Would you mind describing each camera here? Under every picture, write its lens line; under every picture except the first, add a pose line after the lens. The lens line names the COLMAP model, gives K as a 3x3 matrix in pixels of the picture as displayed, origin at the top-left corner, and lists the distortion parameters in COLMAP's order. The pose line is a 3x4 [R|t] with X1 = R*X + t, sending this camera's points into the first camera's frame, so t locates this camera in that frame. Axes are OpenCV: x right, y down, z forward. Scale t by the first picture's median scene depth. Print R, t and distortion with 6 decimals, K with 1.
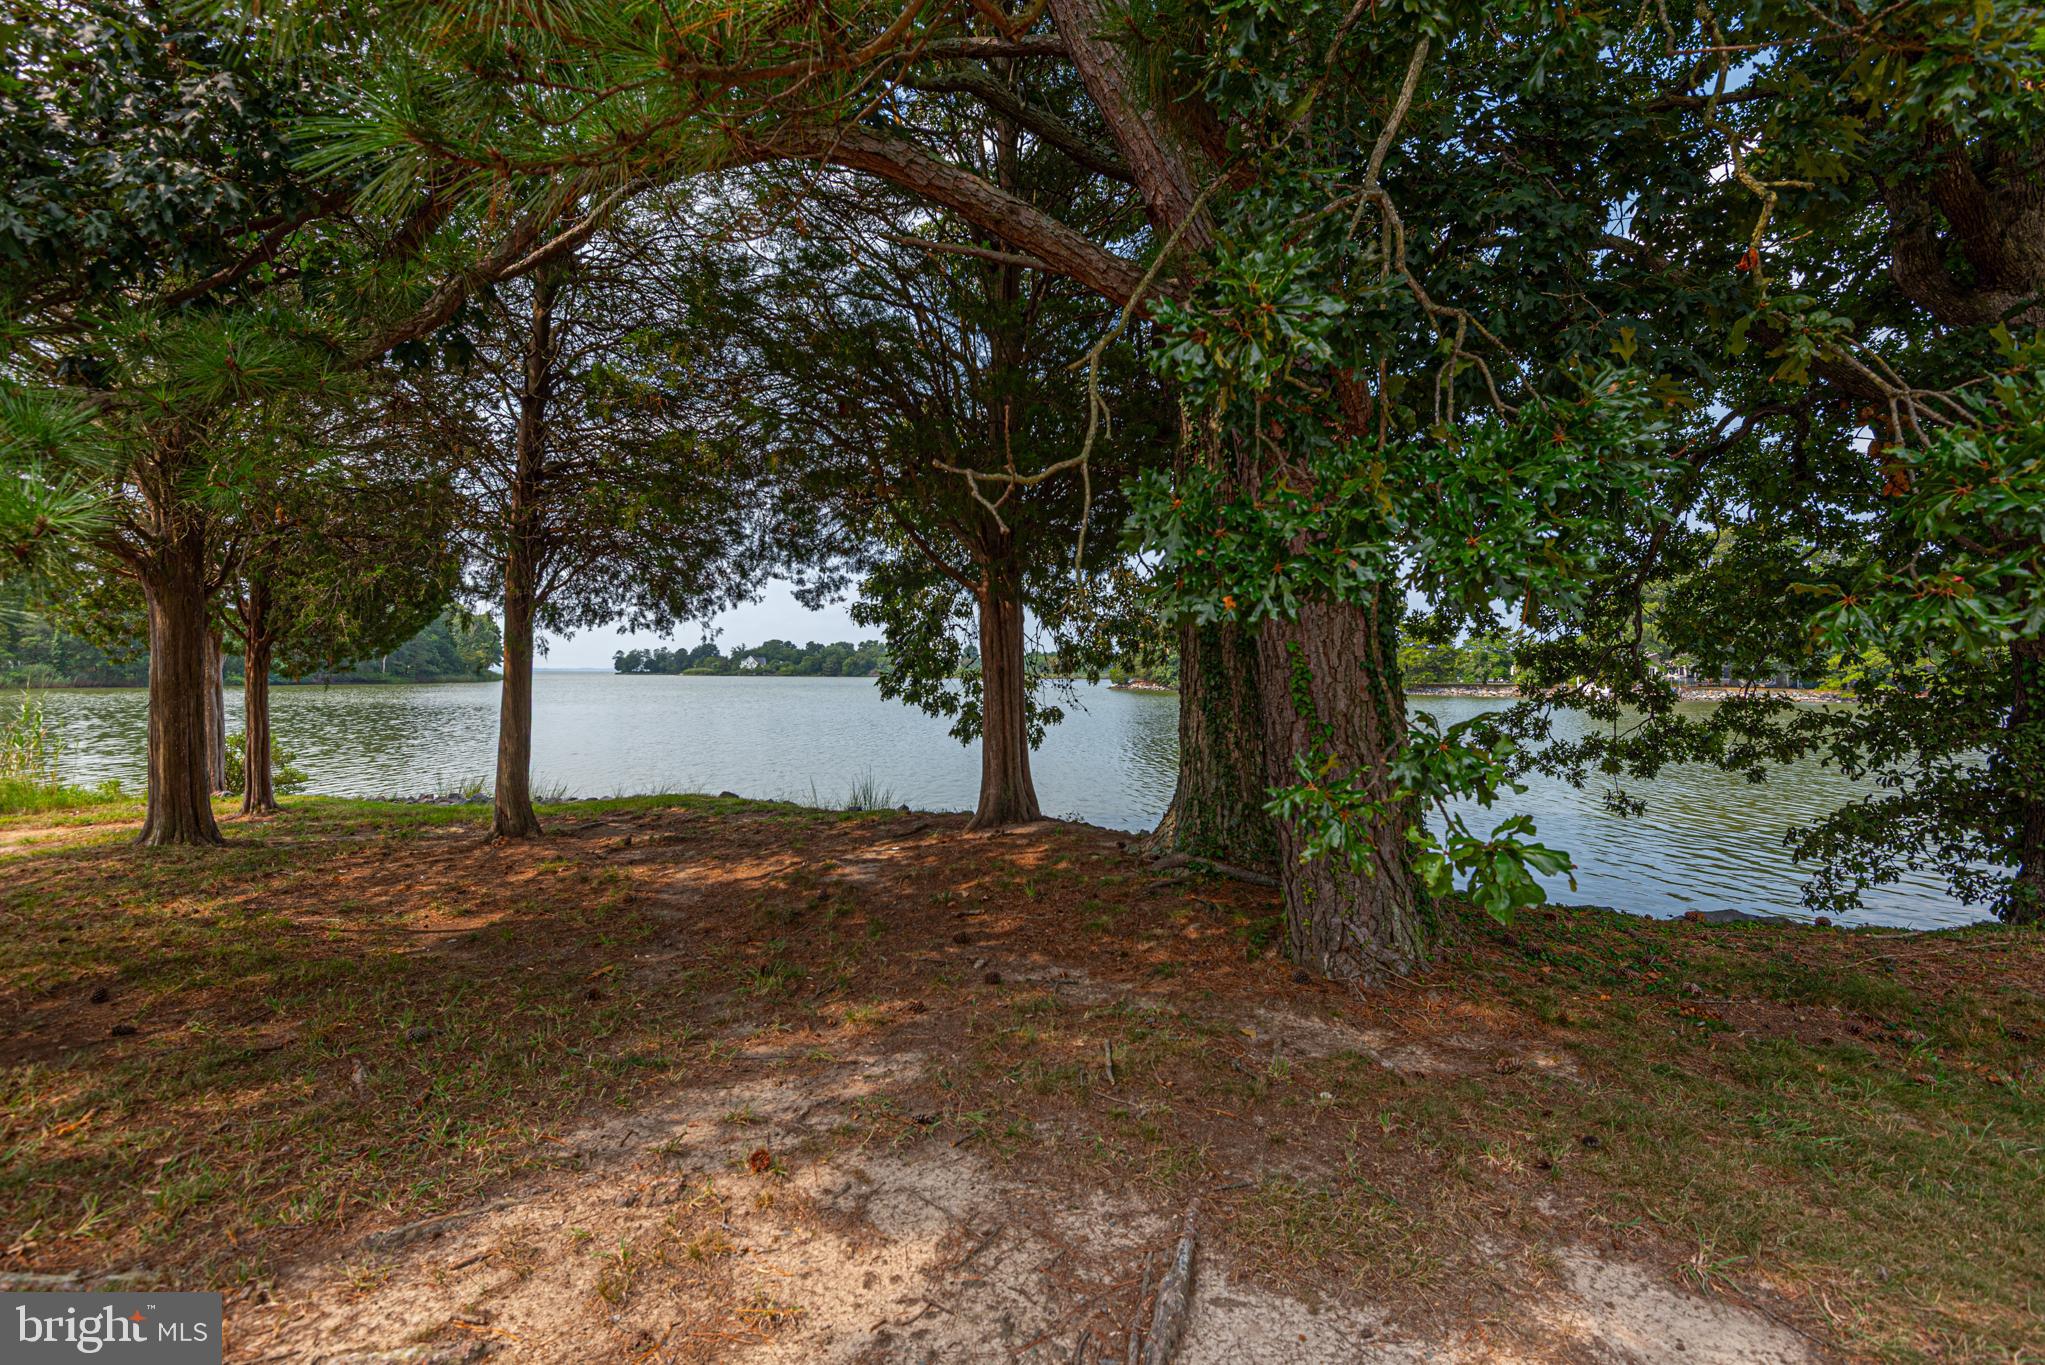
lens RADIAL K [[904.2, 0, 1032.0], [0, 904.2, 670.1], [0, 0, 1]] dist [0.002731, -0.000152]
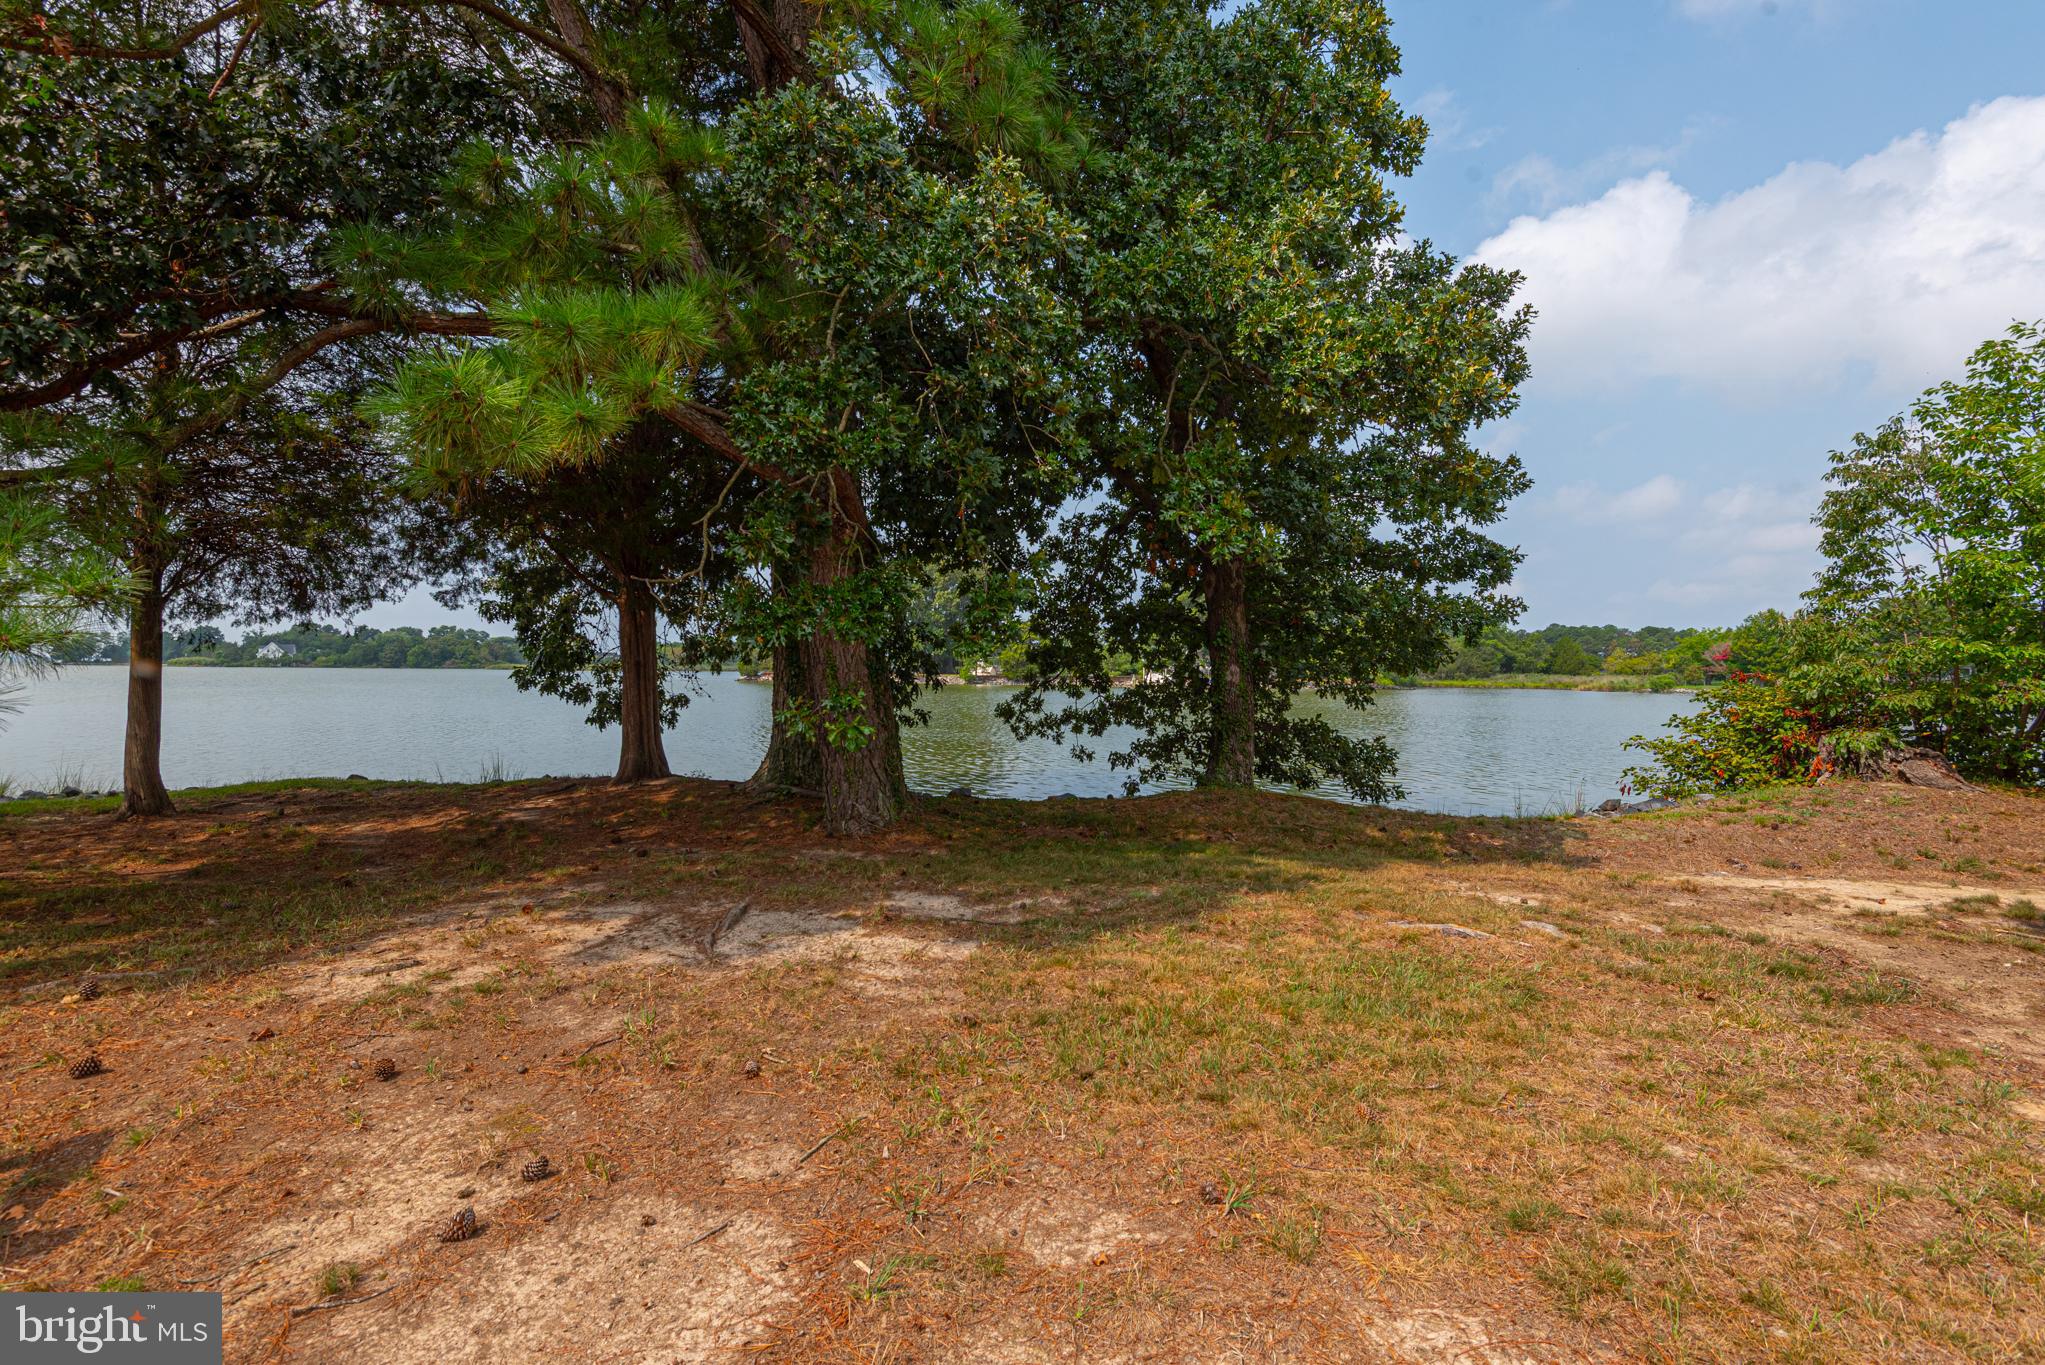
lens RADIAL K [[904.2, 0, 1032.0], [0, 904.2, 670.1], [0, 0, 1]] dist [0.002731, -0.000152]
pose [[0.921540, 0.001427, 0.388281, -0.013339], [-0.004716, 0.999961, 0.007517, -0.002508], [-0.388255, -0.008758, 0.921510, -0.339307]]
